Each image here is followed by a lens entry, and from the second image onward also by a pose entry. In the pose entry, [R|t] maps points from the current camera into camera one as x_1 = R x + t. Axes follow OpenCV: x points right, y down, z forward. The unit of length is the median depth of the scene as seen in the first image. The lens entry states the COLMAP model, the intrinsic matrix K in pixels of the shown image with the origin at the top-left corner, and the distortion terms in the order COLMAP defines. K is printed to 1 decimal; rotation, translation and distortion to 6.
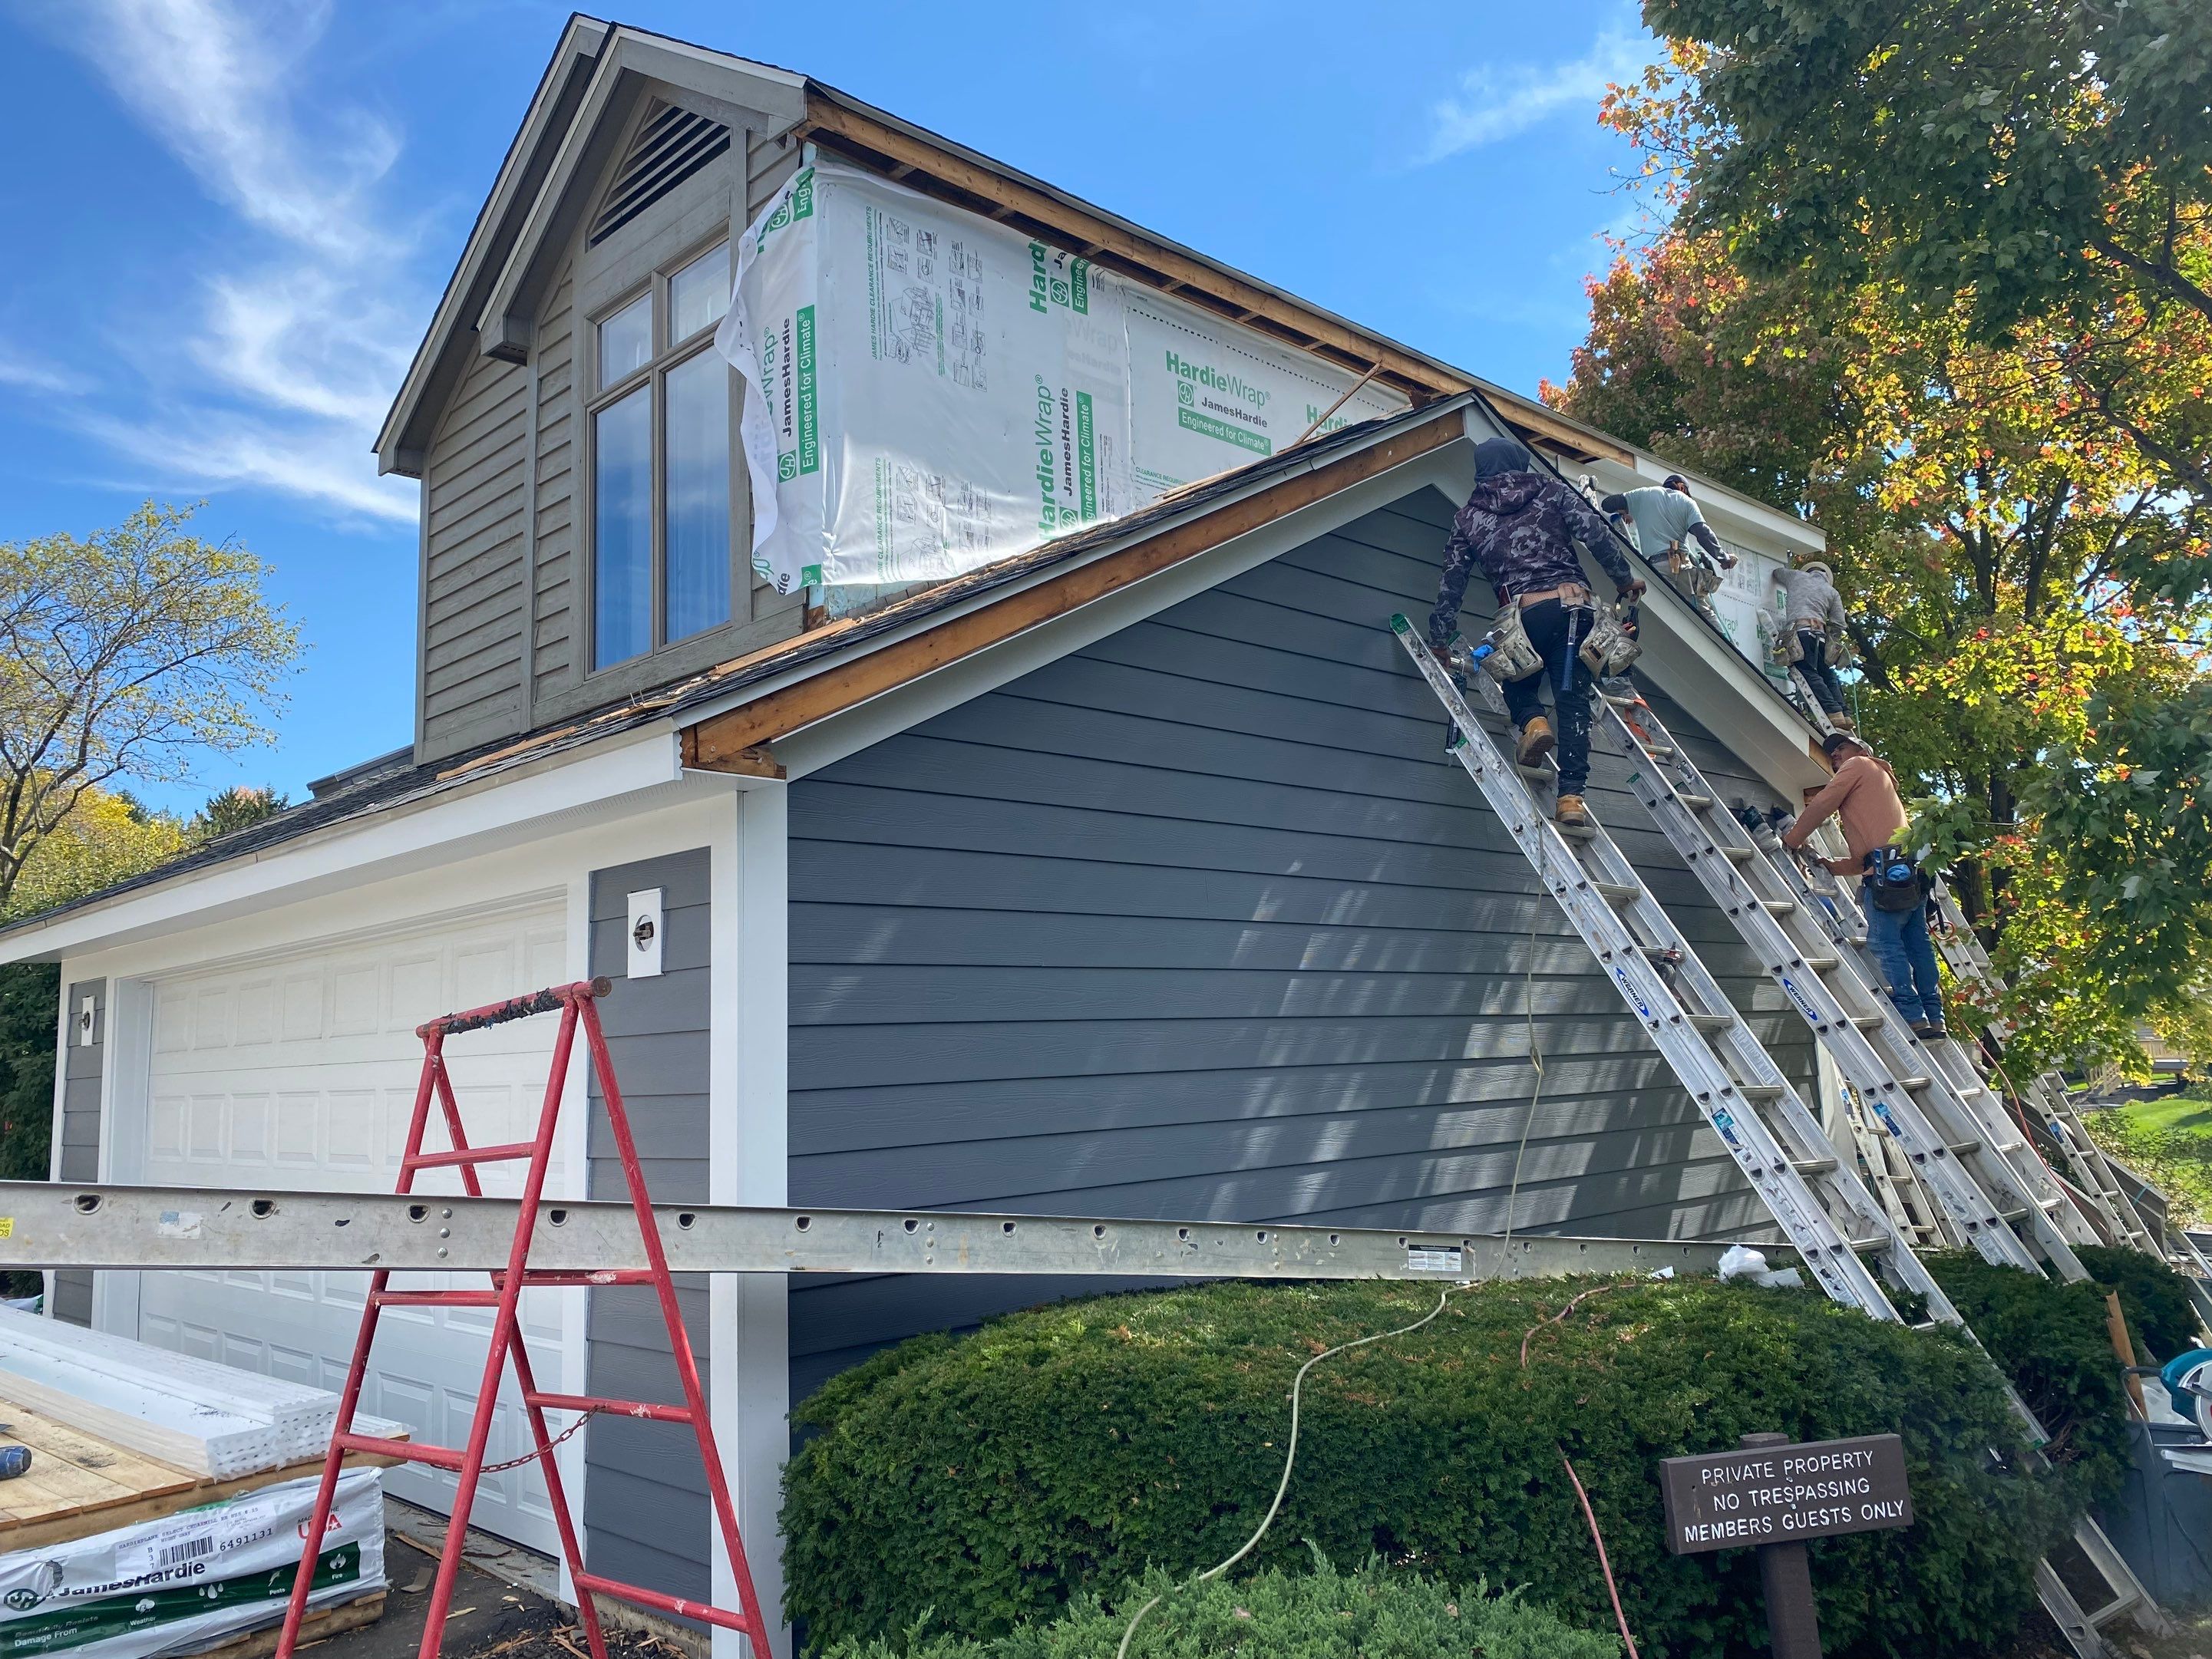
lens RADIAL K [[1737.0, 0, 1102.4], [0, 1737.0, 825.3], [0, 0, 1]] dist [-0.001039, -0.002164]
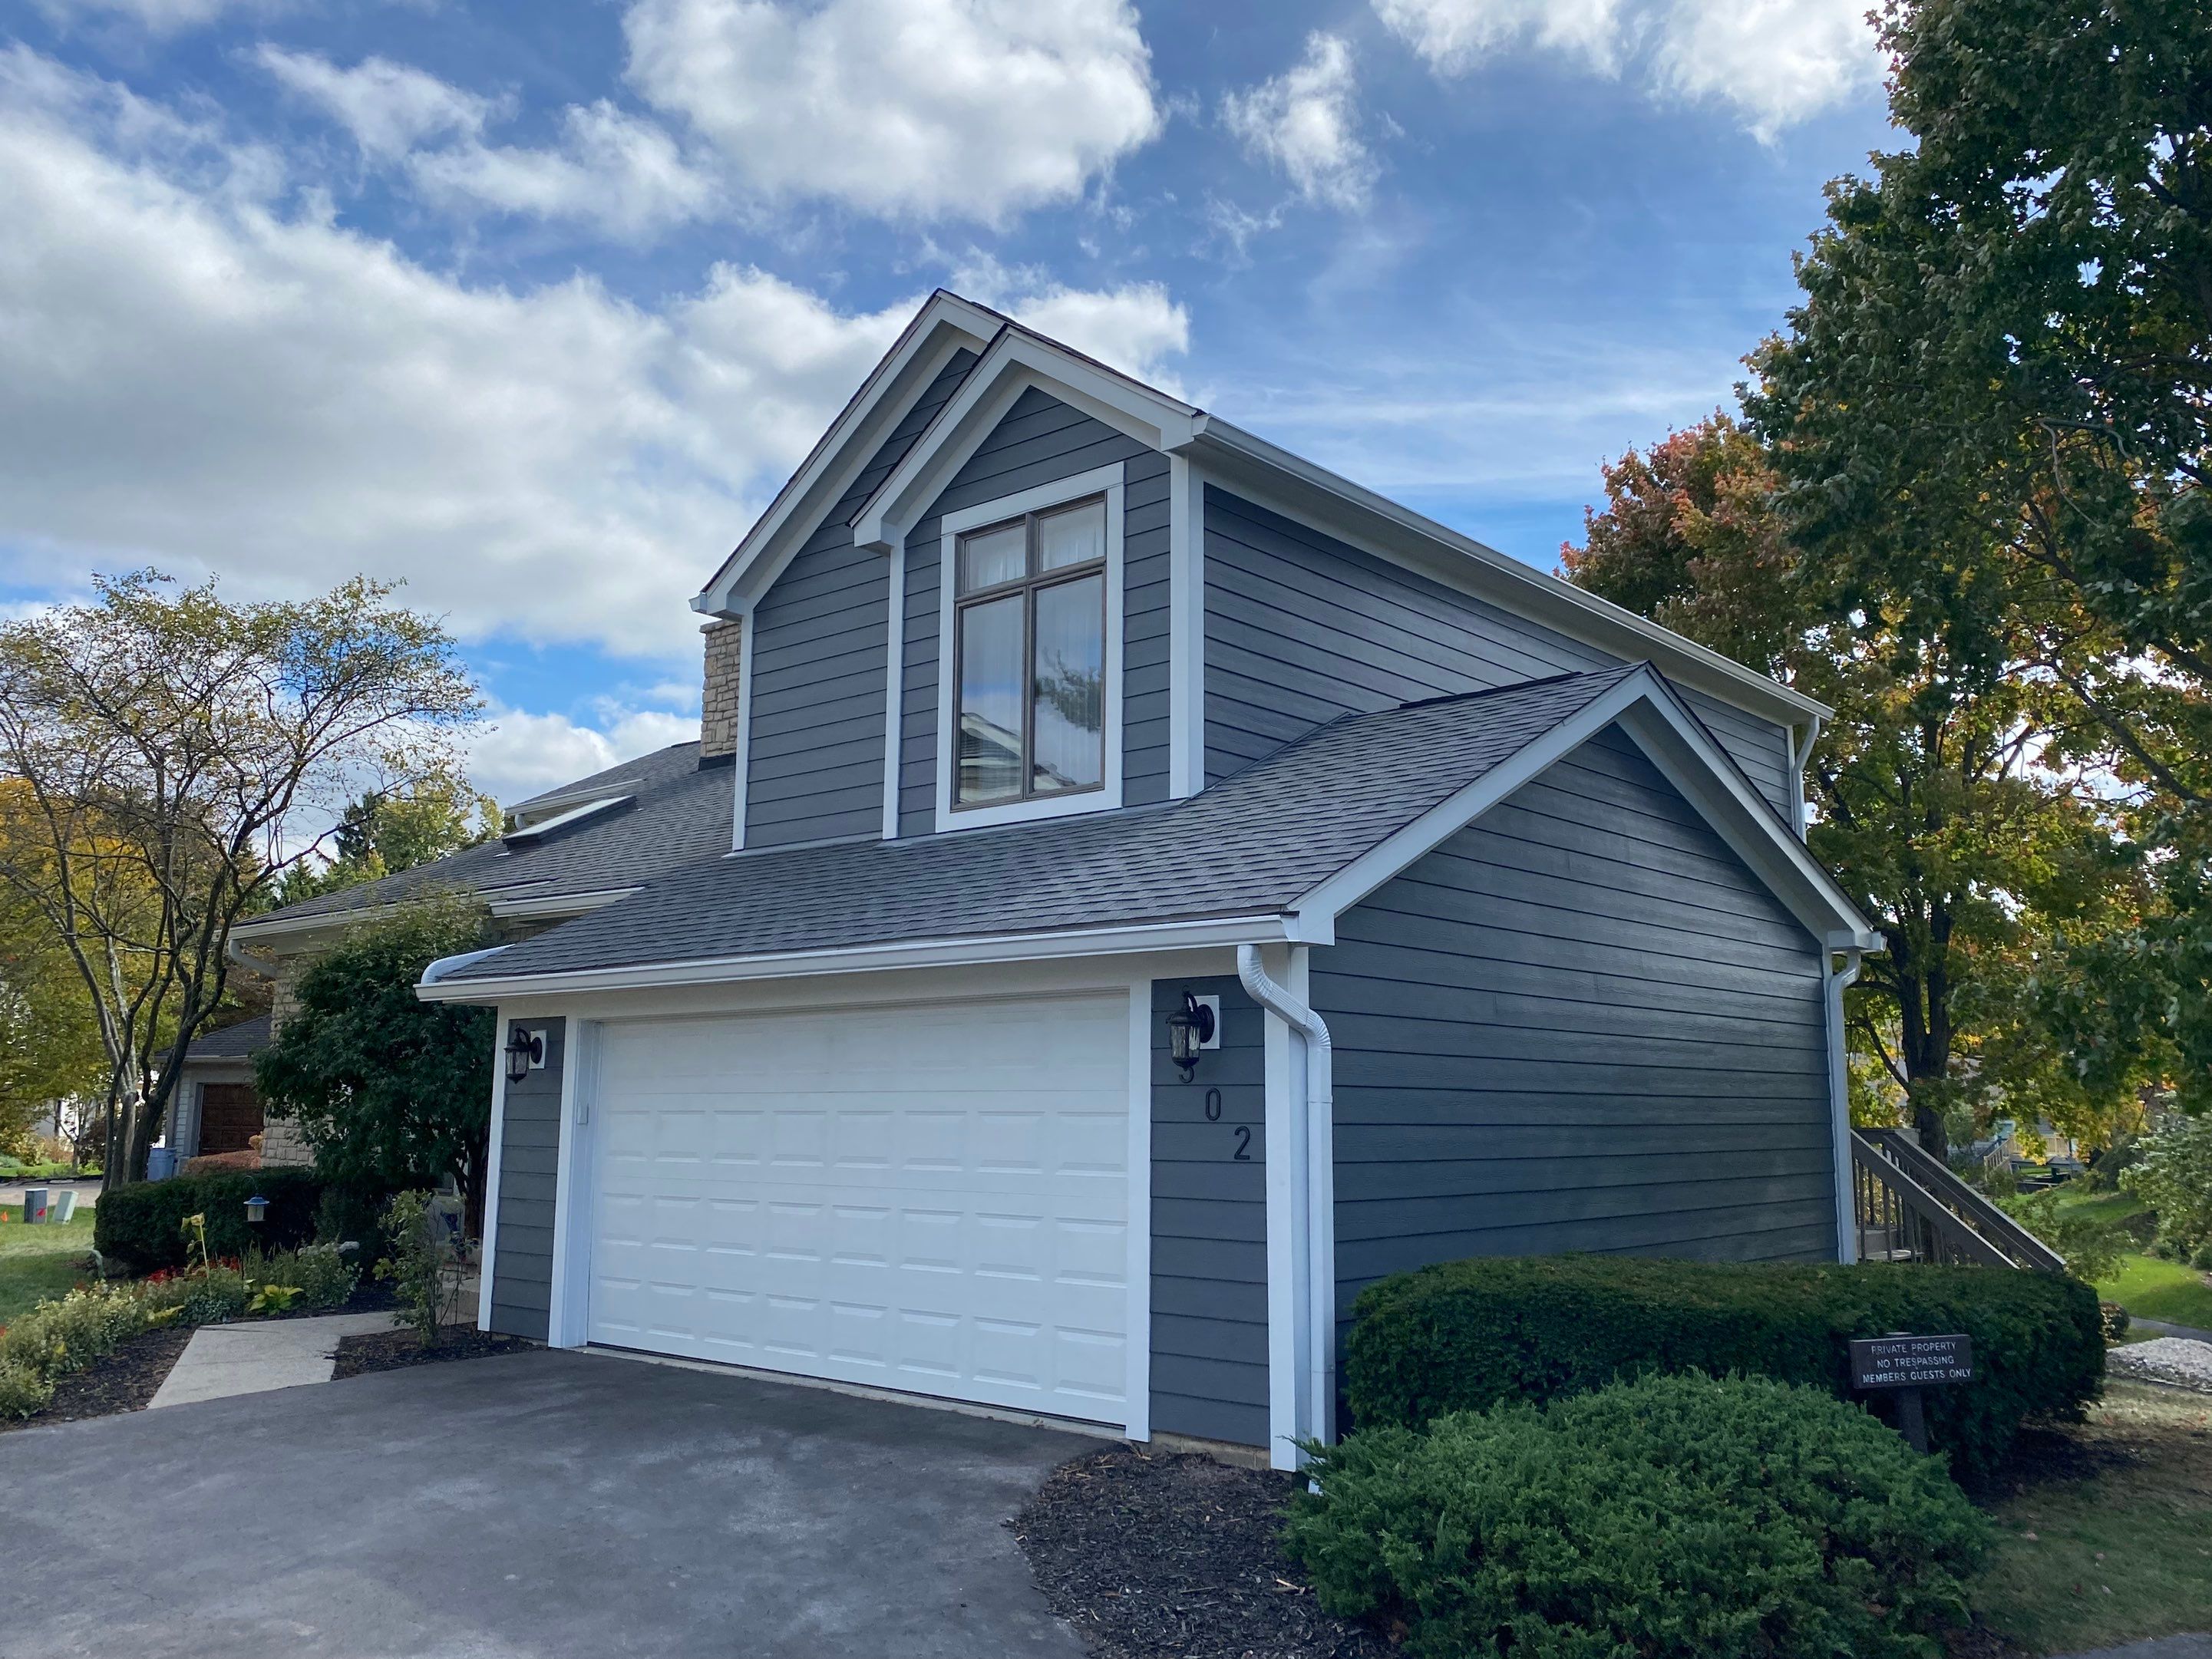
lens RADIAL K [[1737.0, 0, 1126.4], [0, 1737.0, 830.8], [0, 0, 1]] dist [-0.001039, -0.002164]
pose [[0.996514, 0.052824, 0.064574, -0.595904], [-0.051190, 0.998332, -0.026701, -0.093942], [-0.065877, 0.023303, 0.997556, -0.819693]]
